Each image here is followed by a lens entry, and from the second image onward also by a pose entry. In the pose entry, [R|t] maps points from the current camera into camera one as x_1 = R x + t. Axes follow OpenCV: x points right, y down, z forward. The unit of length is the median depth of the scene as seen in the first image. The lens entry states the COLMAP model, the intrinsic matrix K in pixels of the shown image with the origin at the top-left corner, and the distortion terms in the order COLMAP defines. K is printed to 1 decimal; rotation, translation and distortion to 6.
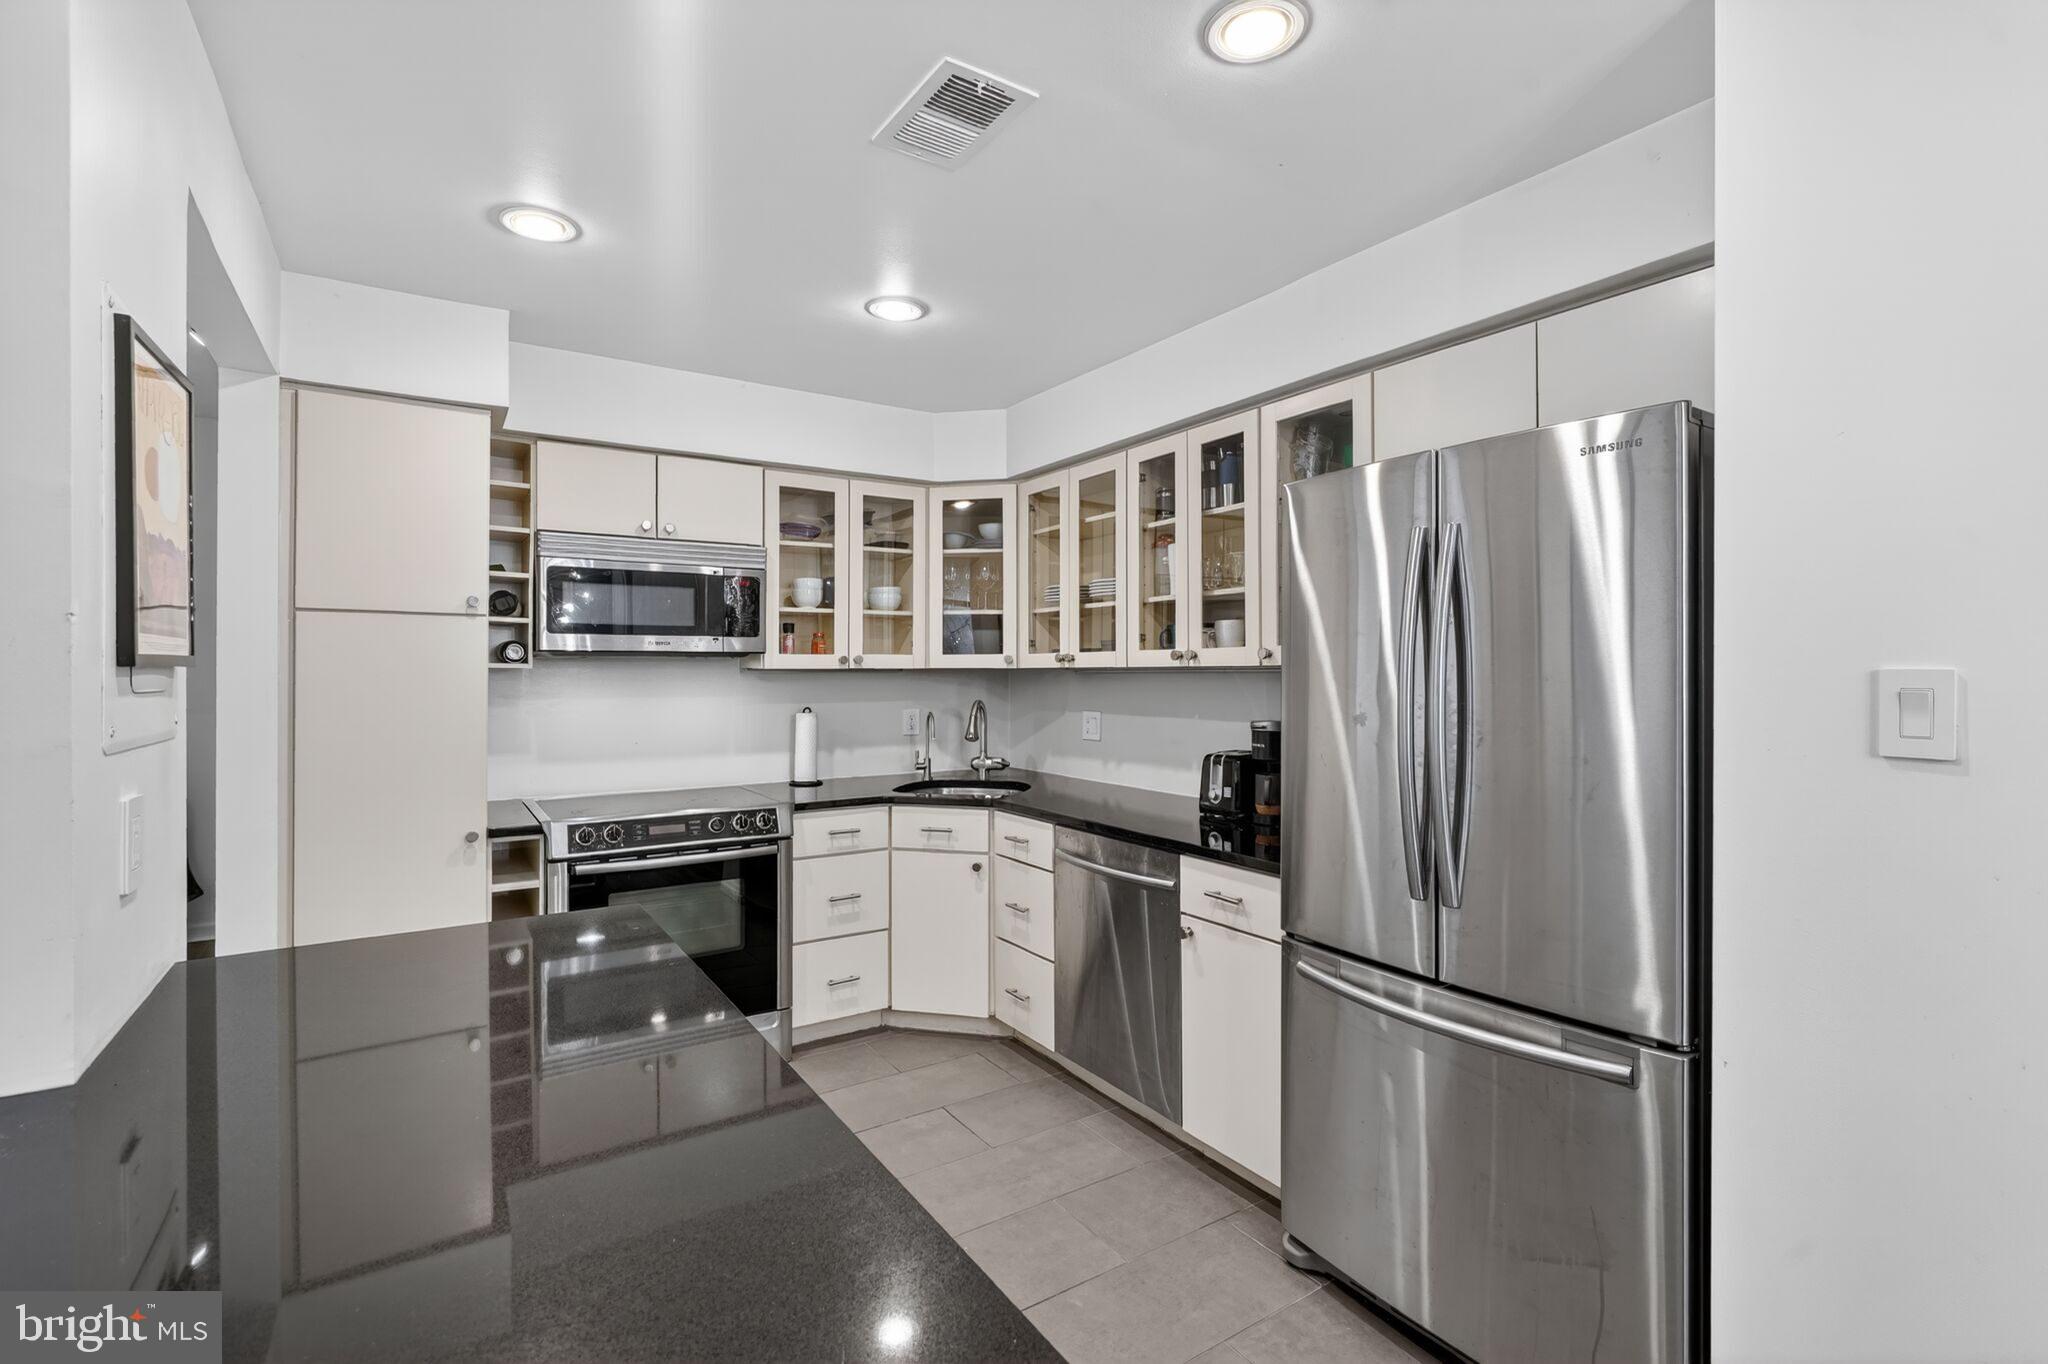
lens RADIAL K [[927.6, 0, 1020.5], [0, 927.6, 677.5], [0, 0, 1]] dist [-0.004253, 0.000215]
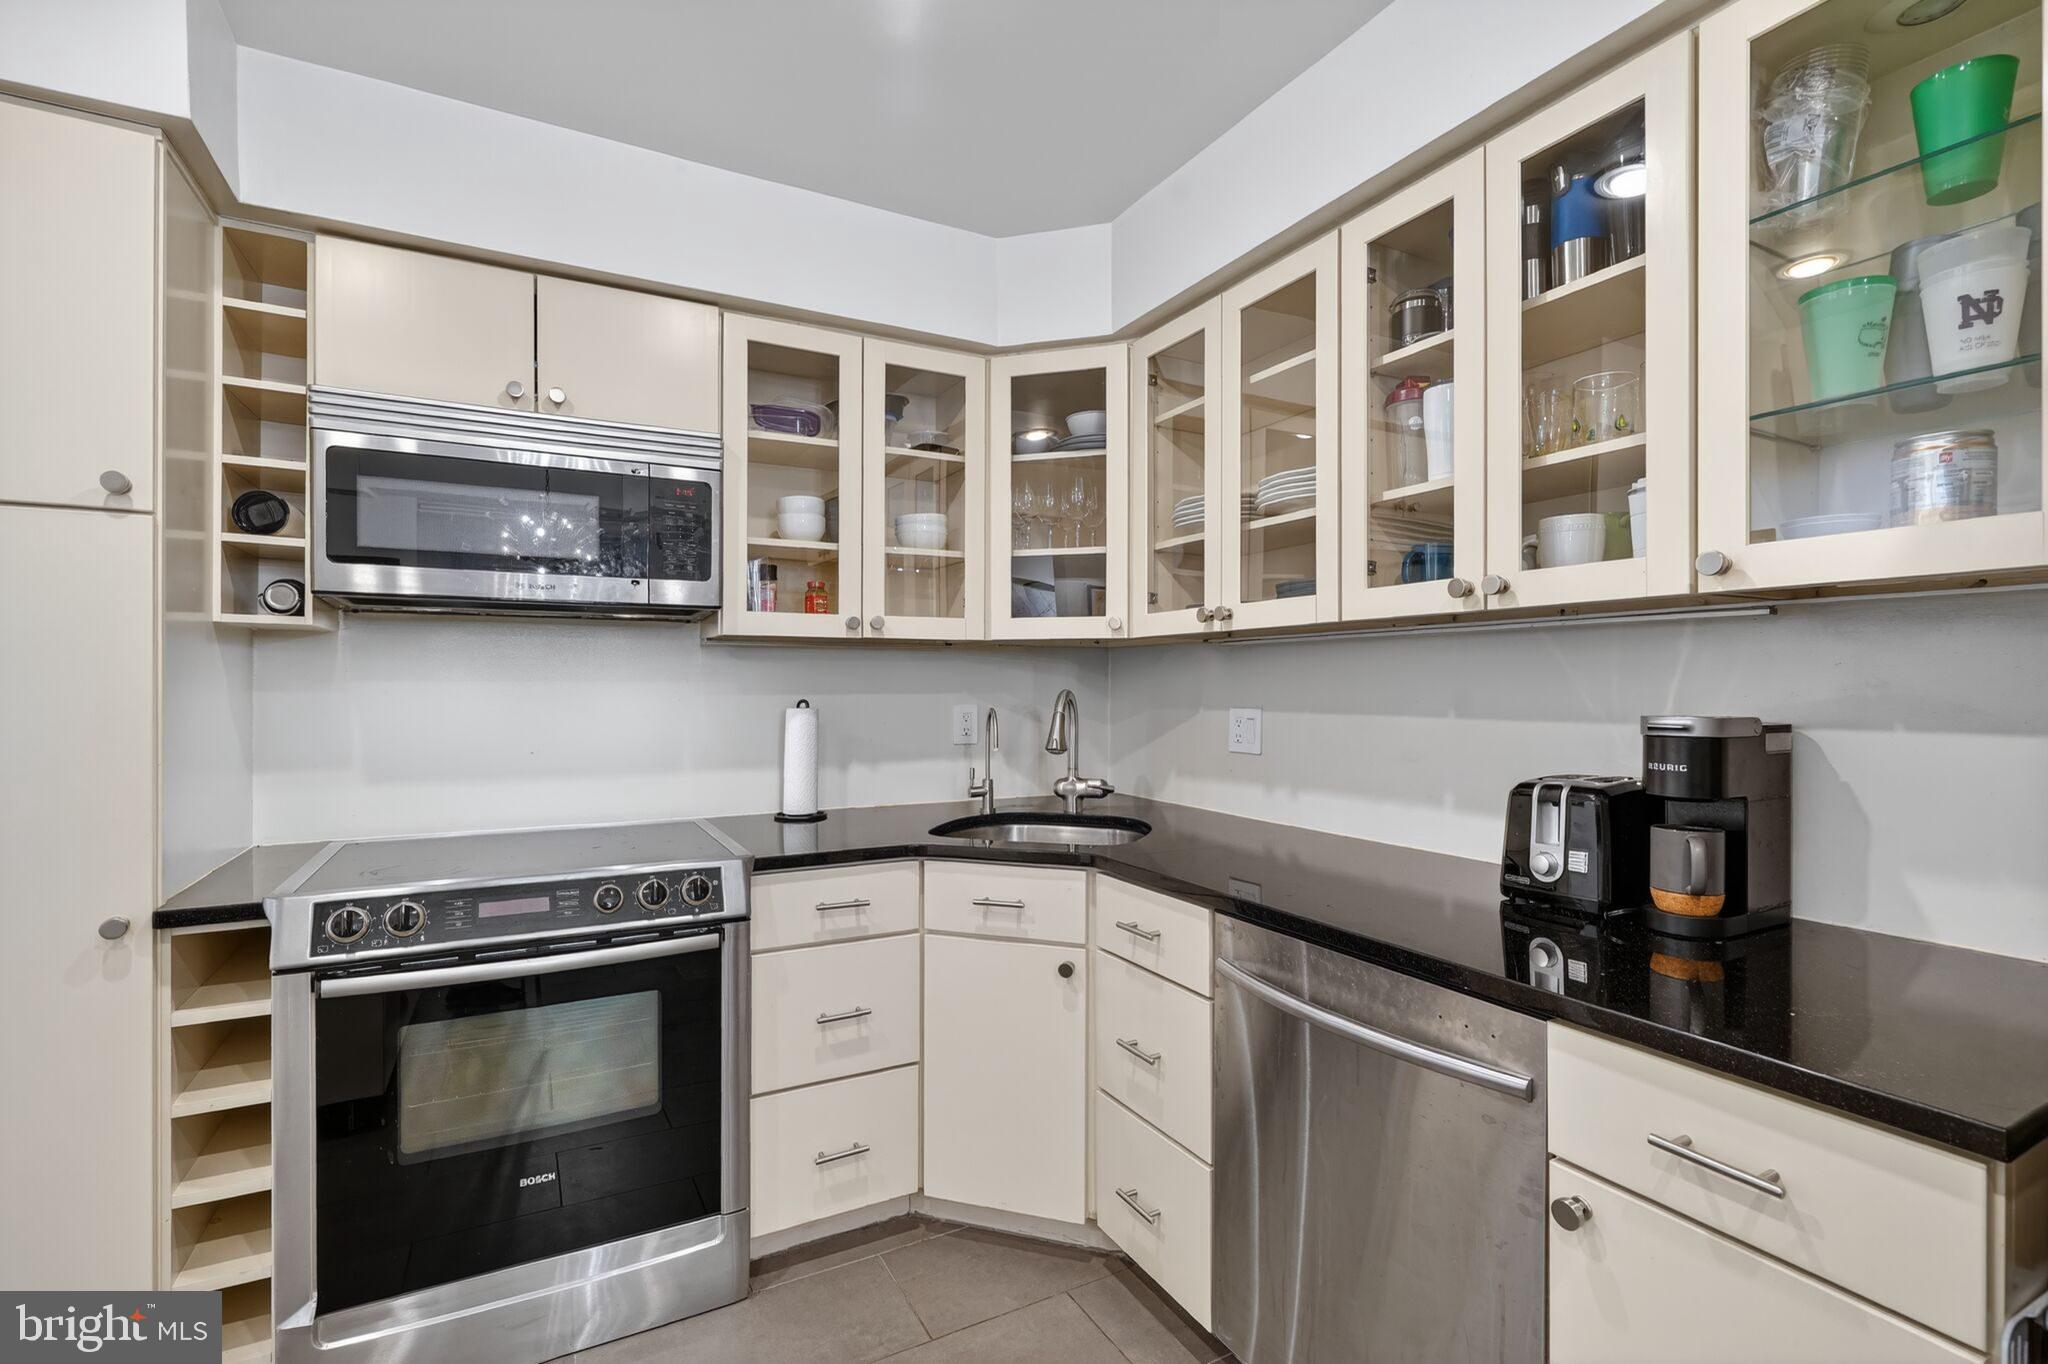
lens RADIAL K [[927.6, 0, 1024.1], [0, 927.6, 688.0], [0, 0, 1]] dist [-0.004253, 0.000215]
pose [[0.996888, 0.001530, -0.078814, -0.028595], [-0.001700, 0.999996, -0.002098, 0.029313], [0.078810, 0.002226, 0.996887, 0.429446]]
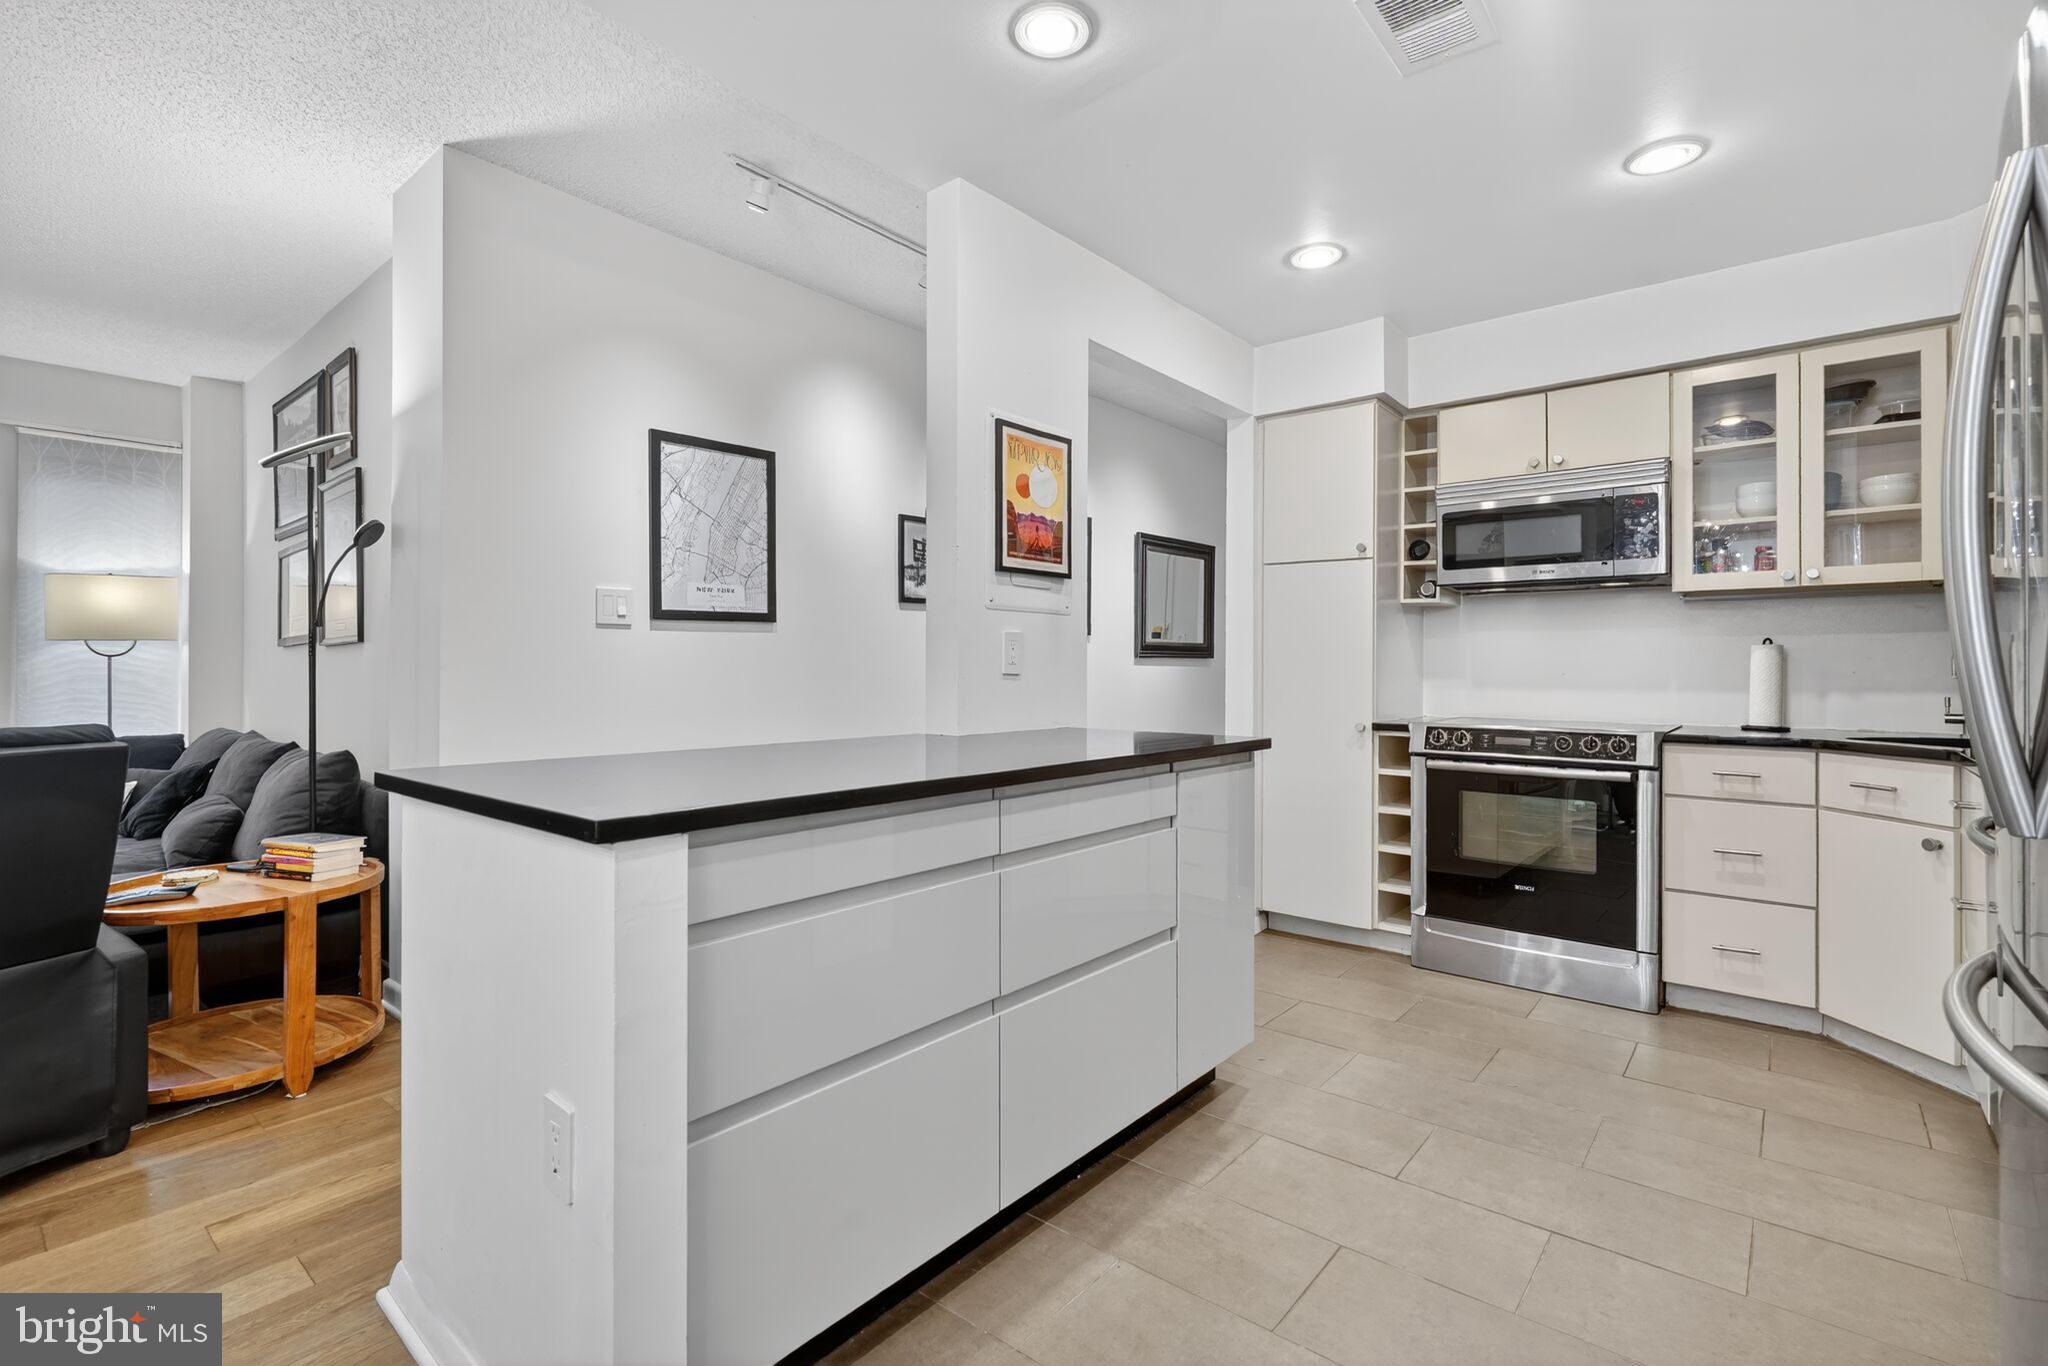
lens RADIAL K [[927.6, 0, 1038.2], [0, 927.6, 666.6], [0, 0, 1]] dist [-0.004253, 0.000215]
pose [[0.309951, -0.001107, -0.950752, 0.428099], [-0.009003, 0.999951, -0.004099, 0.079392], [0.950710, 0.009830, 0.309926, 0.133279]]
